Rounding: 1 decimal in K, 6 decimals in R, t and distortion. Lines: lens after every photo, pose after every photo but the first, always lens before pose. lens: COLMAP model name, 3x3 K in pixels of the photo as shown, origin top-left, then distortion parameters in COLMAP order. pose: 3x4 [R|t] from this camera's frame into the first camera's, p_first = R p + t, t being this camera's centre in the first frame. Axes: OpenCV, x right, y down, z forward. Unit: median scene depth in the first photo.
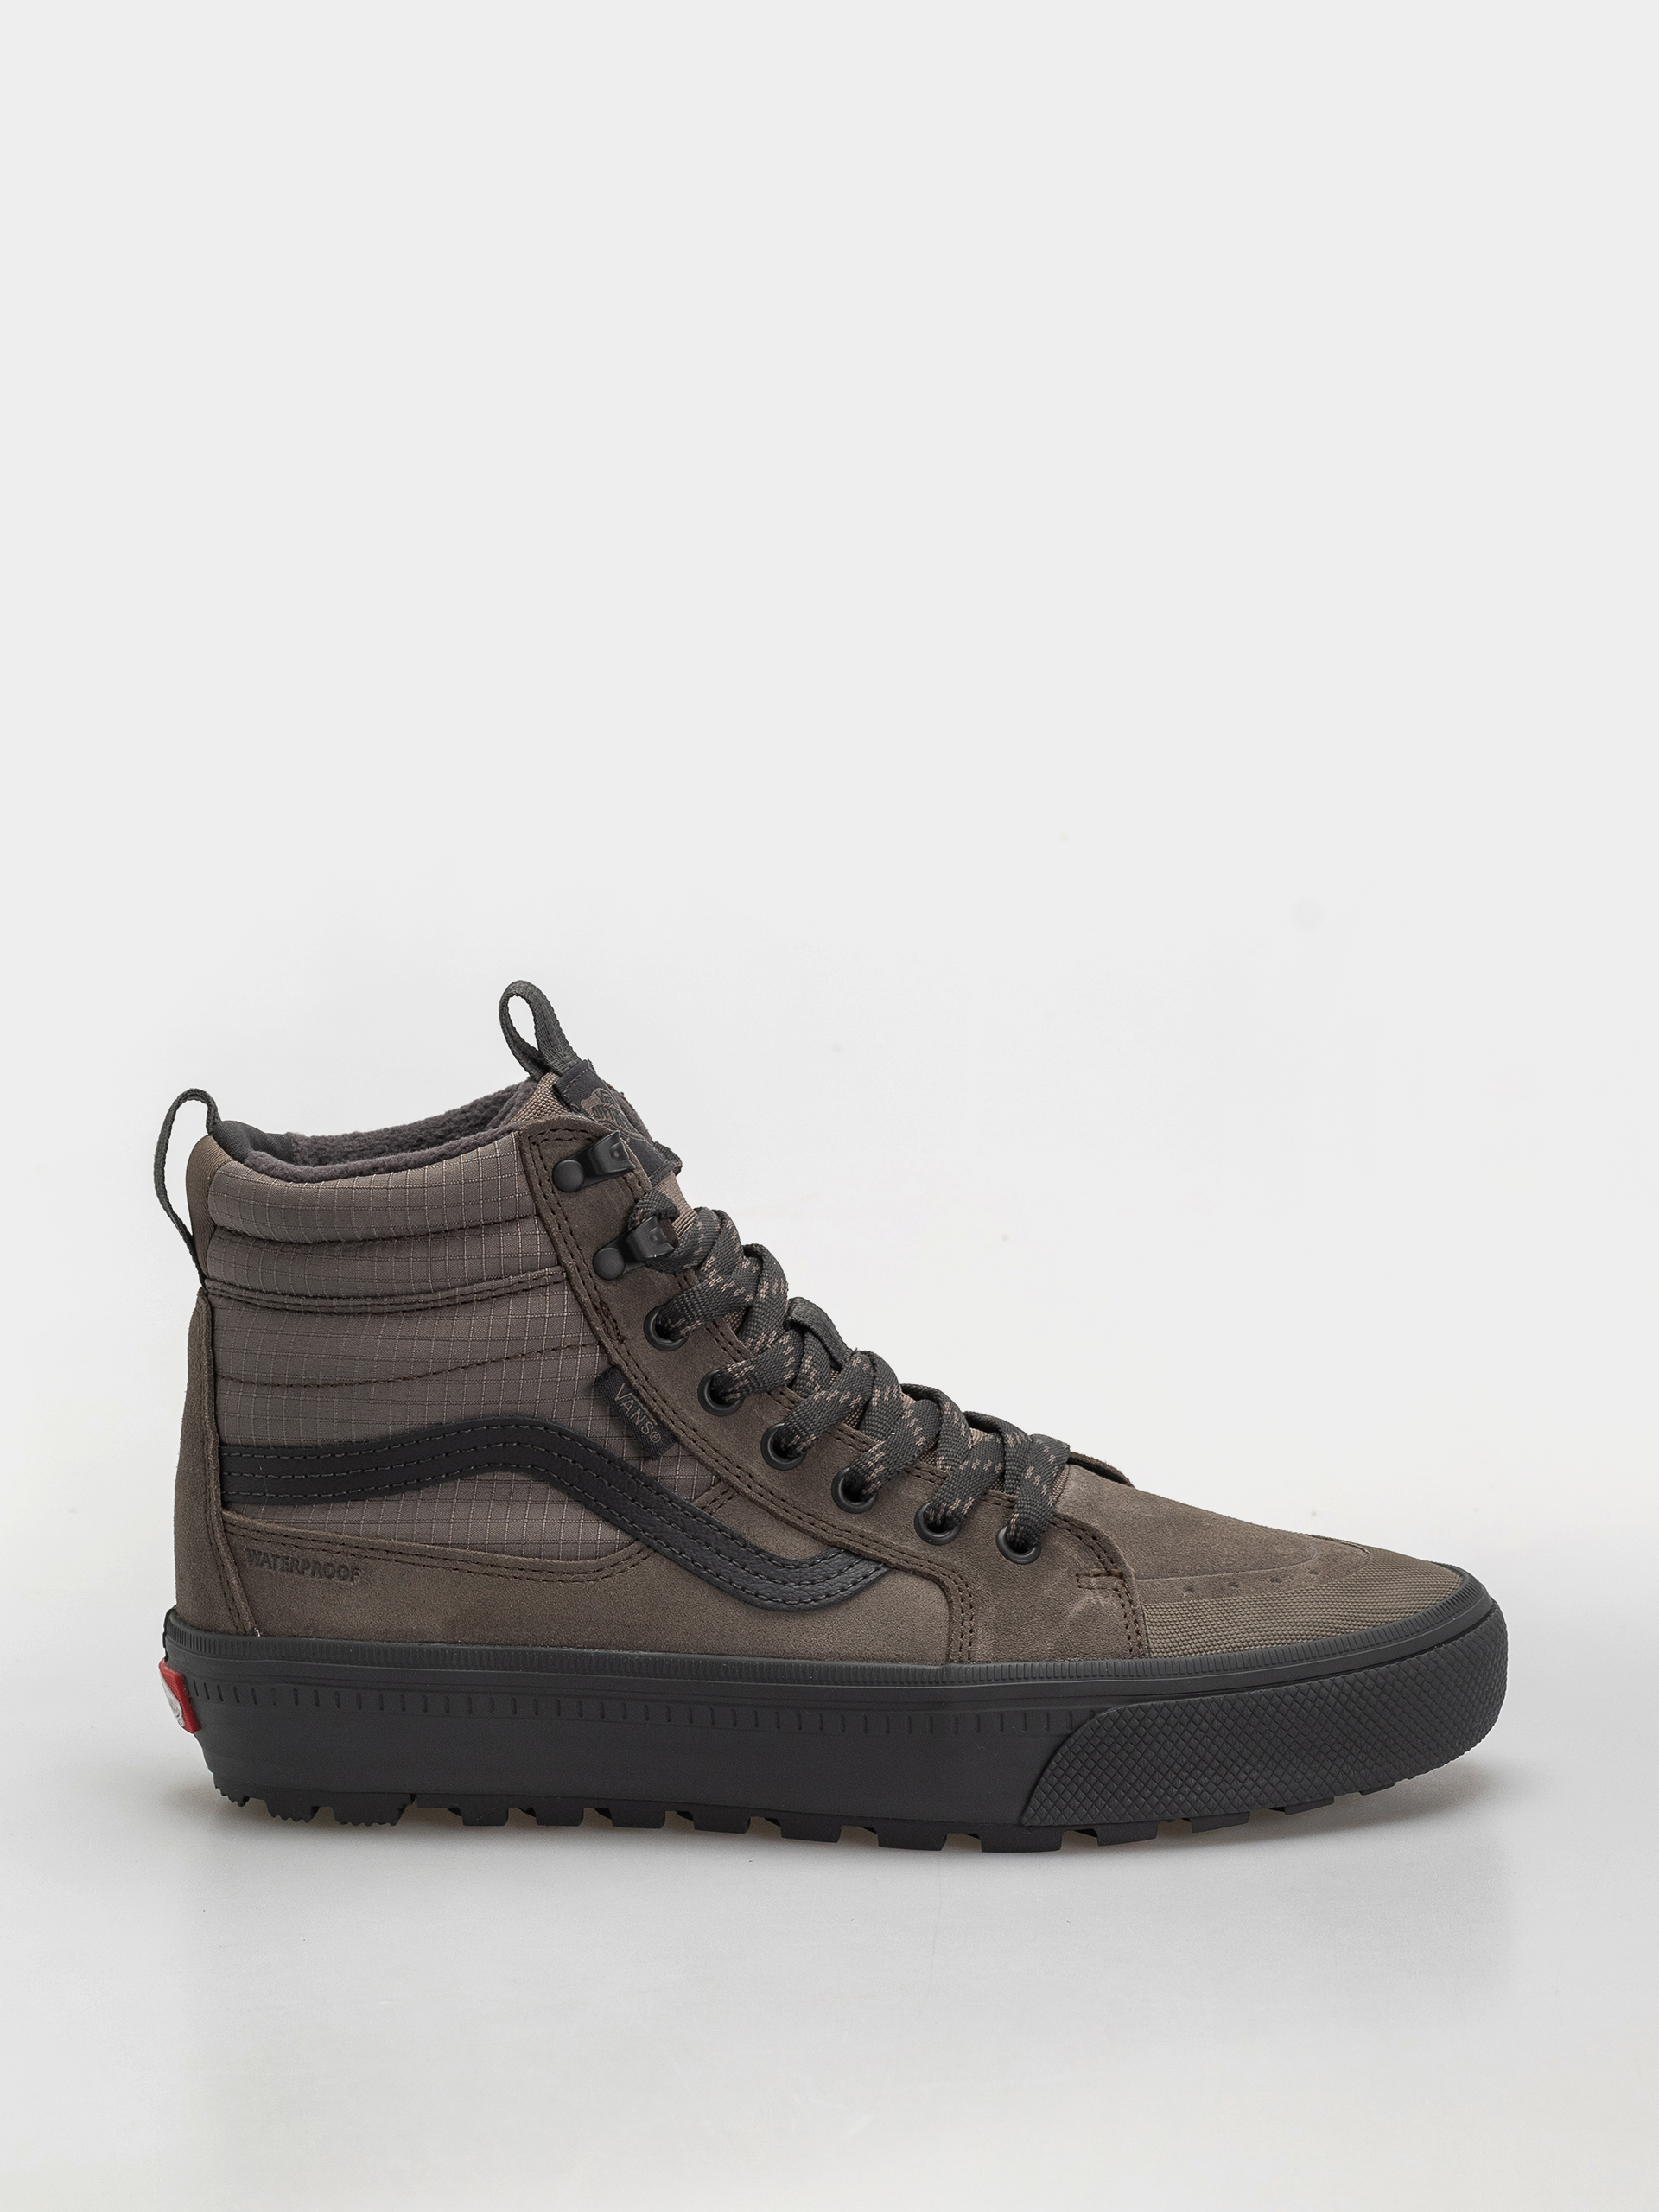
lens RADIAL K [[8045.2, 0, 829.5], [0, 8045.2, 1106.0], [0, 0, 1]] dist [0.020823, -0.583440]
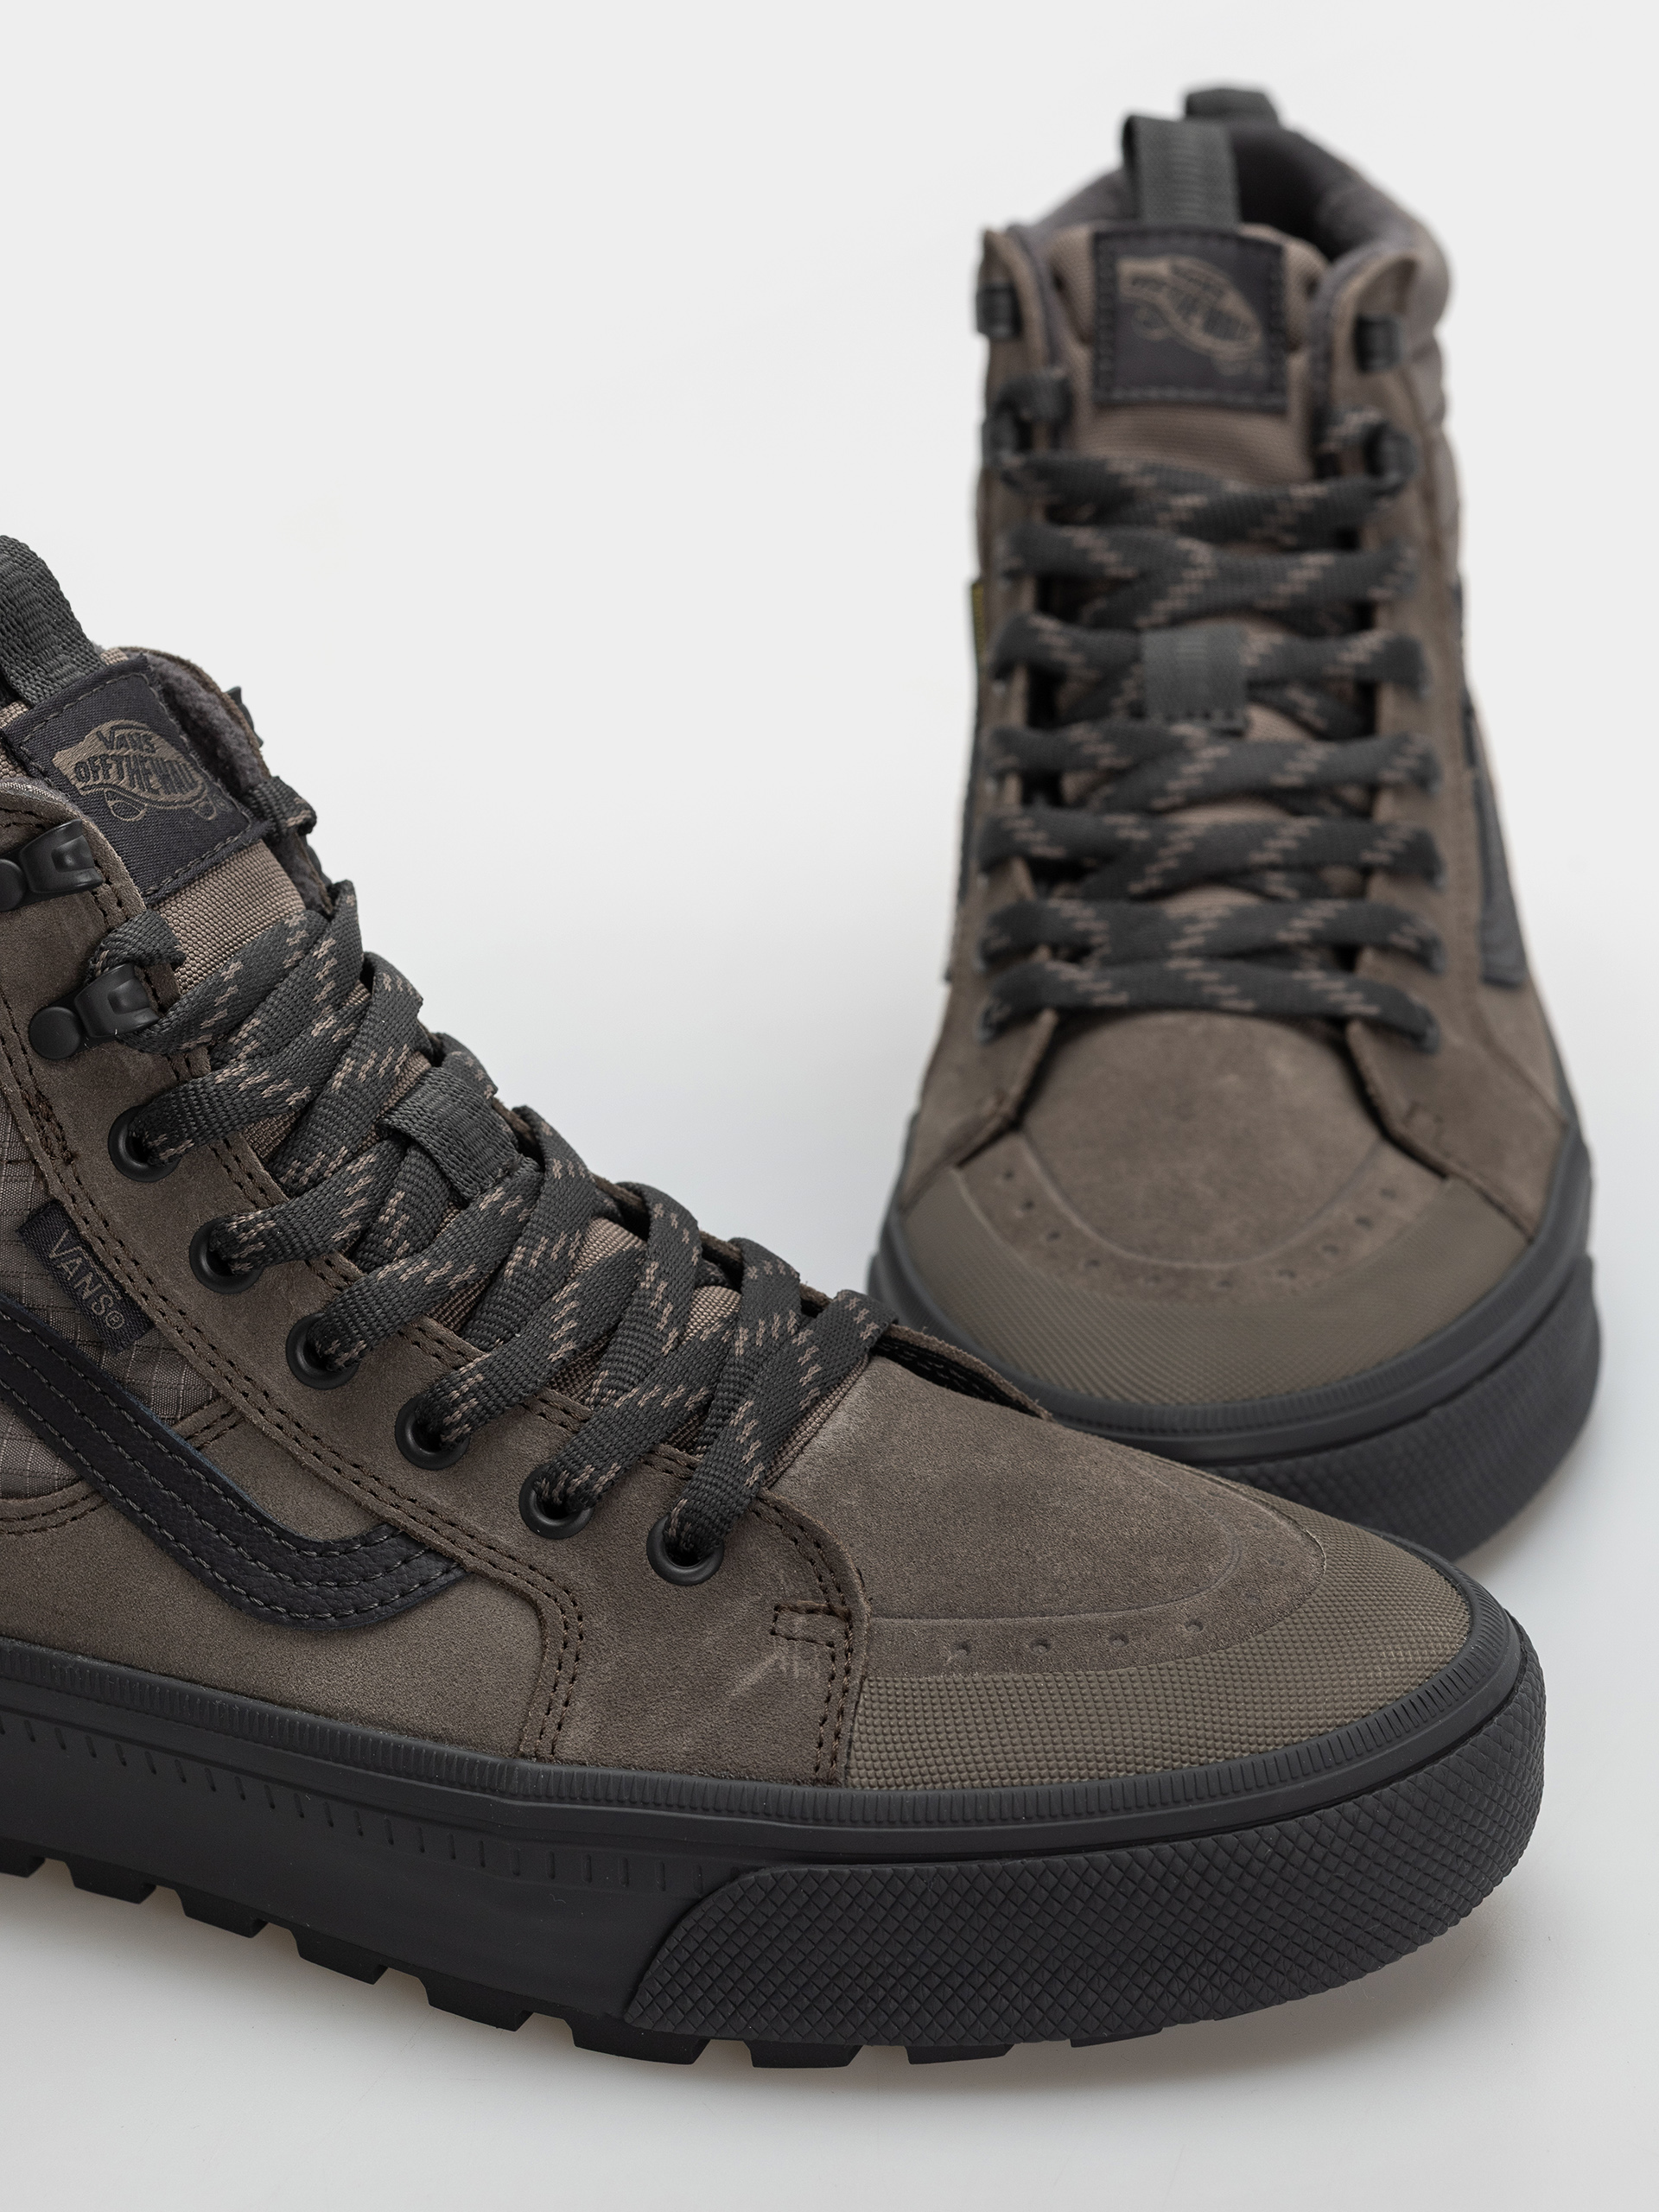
lens RADIAL K [[6057.8, 0, 829.5], [0, 6057.8, 1106.0], [0, 0, 1]] dist [0.045388, 0.525295]
pose [[0.959586, 0.100489, -0.262863, 0.150705], [-0.040119, 0.973381, 0.225653, -0.081402], [0.278542, -0.205987, 0.938075, 0.583419]]
